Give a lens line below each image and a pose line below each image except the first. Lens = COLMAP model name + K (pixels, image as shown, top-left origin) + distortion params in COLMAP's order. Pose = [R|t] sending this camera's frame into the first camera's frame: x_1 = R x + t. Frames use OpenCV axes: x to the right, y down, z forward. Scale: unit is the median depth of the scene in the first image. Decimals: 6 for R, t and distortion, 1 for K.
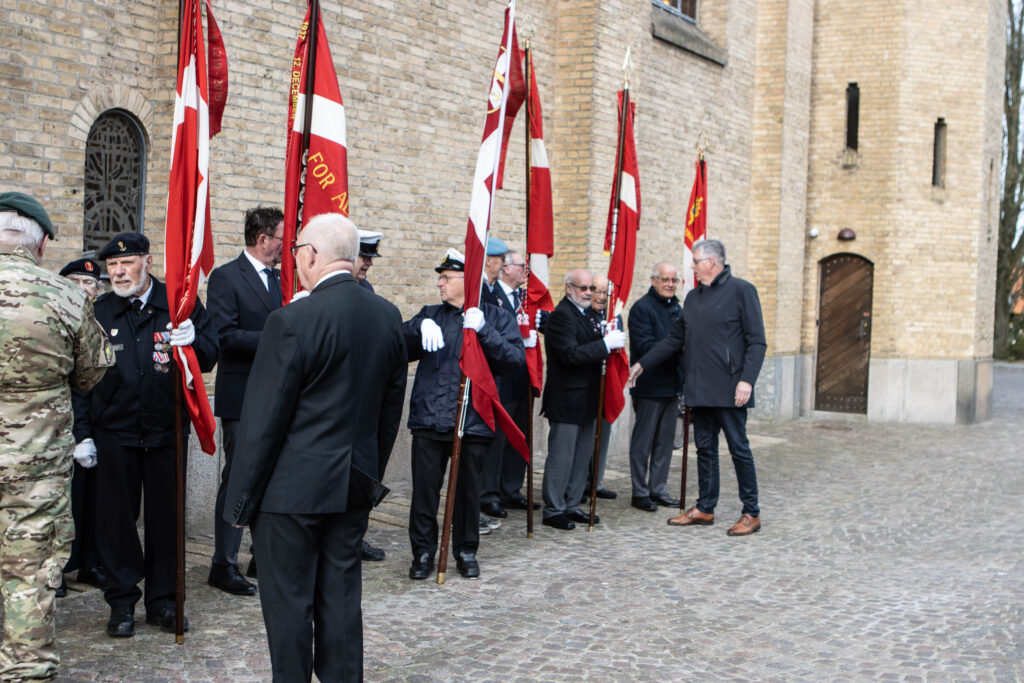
lens RADIAL K [[1677.0, 0, 512.0], [0, 1677.0, 341.5], [0, 0, 1]] dist [-0.013700, 0.003018]
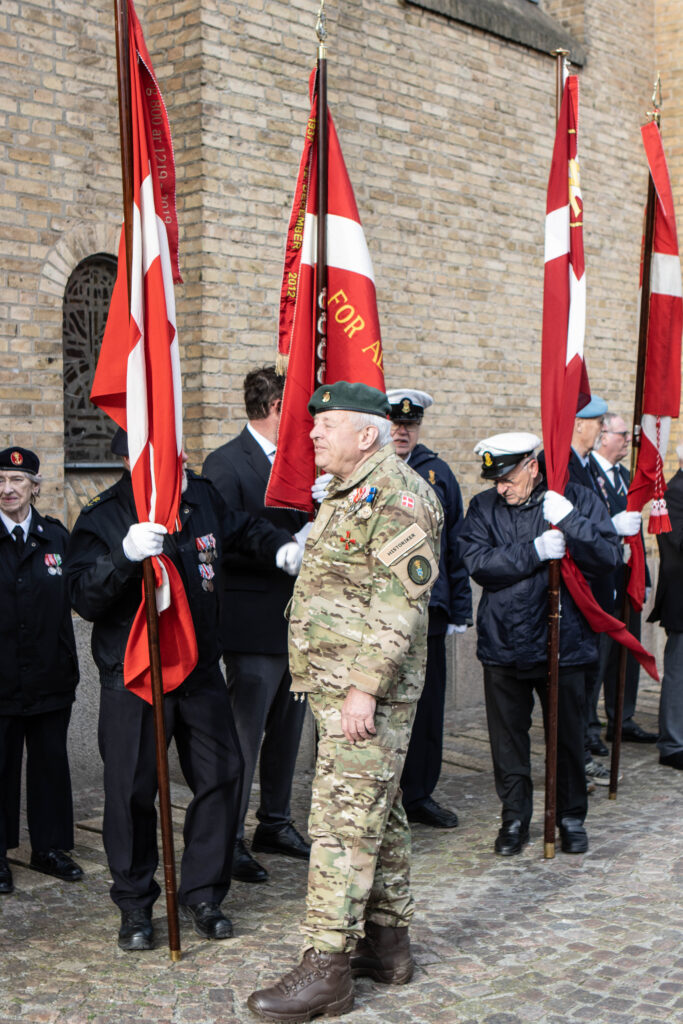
lens RADIAL K [[1495.0, 0, 340.6], [0, 1495.0, 476.0], [0, 0, 1]] dist [-0.093065, 0.121568]
pose [[0.985613, -0.032215, -0.165921, -0.010029], [0.029700, 0.999404, -0.017618, -0.018020], [0.166390, 0.012437, 0.985982, 0.324733]]
